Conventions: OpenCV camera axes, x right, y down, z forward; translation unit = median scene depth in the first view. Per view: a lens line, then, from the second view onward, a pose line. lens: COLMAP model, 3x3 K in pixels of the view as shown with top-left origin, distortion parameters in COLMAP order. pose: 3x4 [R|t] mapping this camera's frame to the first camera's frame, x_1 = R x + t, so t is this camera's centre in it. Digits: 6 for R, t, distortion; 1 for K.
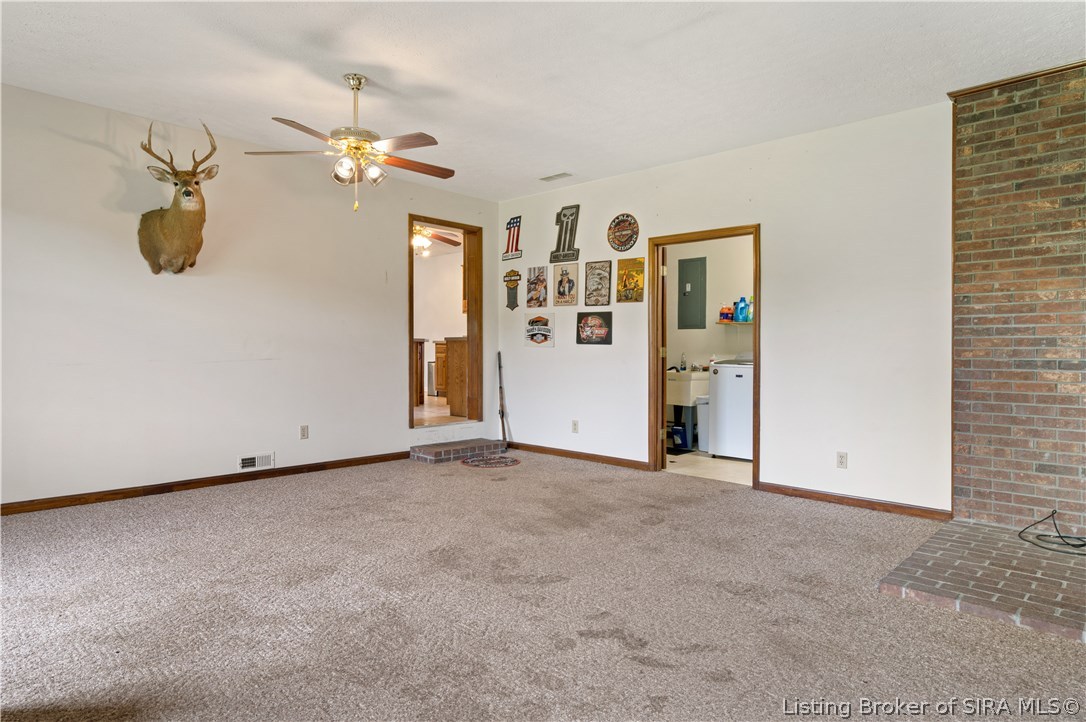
lens RADIAL K [[627.0, 0, 544.6], [0, 627.0, 353.8], [0, 0, 1]] dist [0.018530, 0.000017]
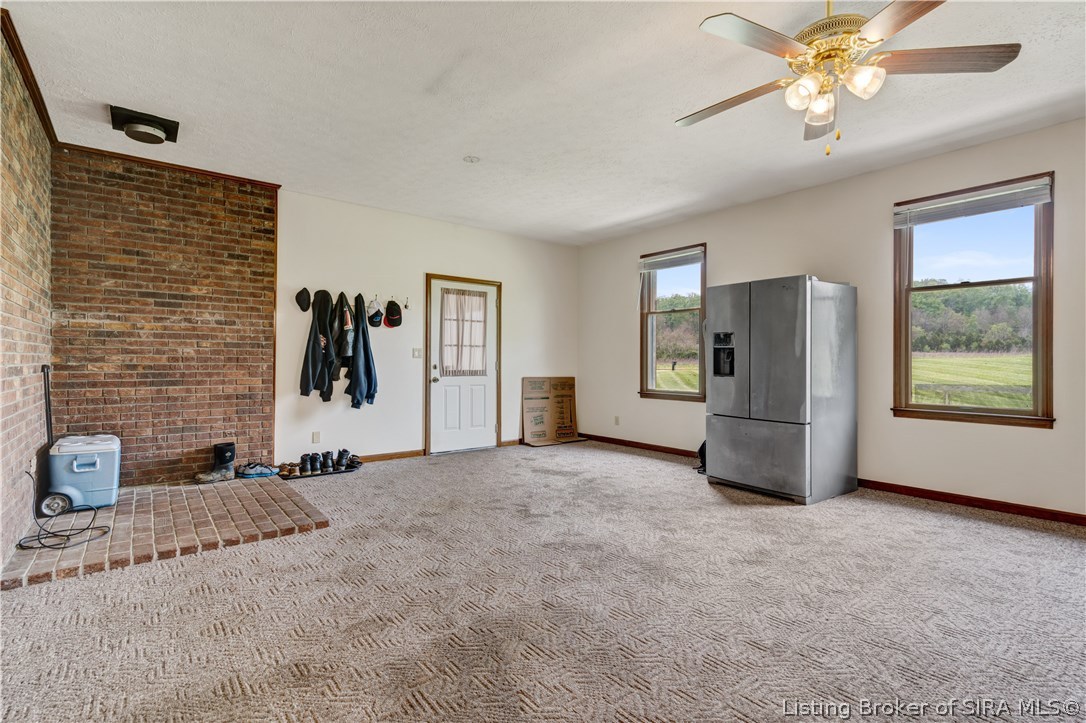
lens RADIAL K [[512.5, 0, 543.0], [0, 512.5, 361.5], [0, 0, 1]] dist [-0.000342, -0.000112]
pose [[-0.991750, -0.010240, 0.127777, -0.111360], [-0.009561, 0.999937, 0.005931, -0.011985], [-0.127830, 0.004661, -0.991785, 2.439152]]
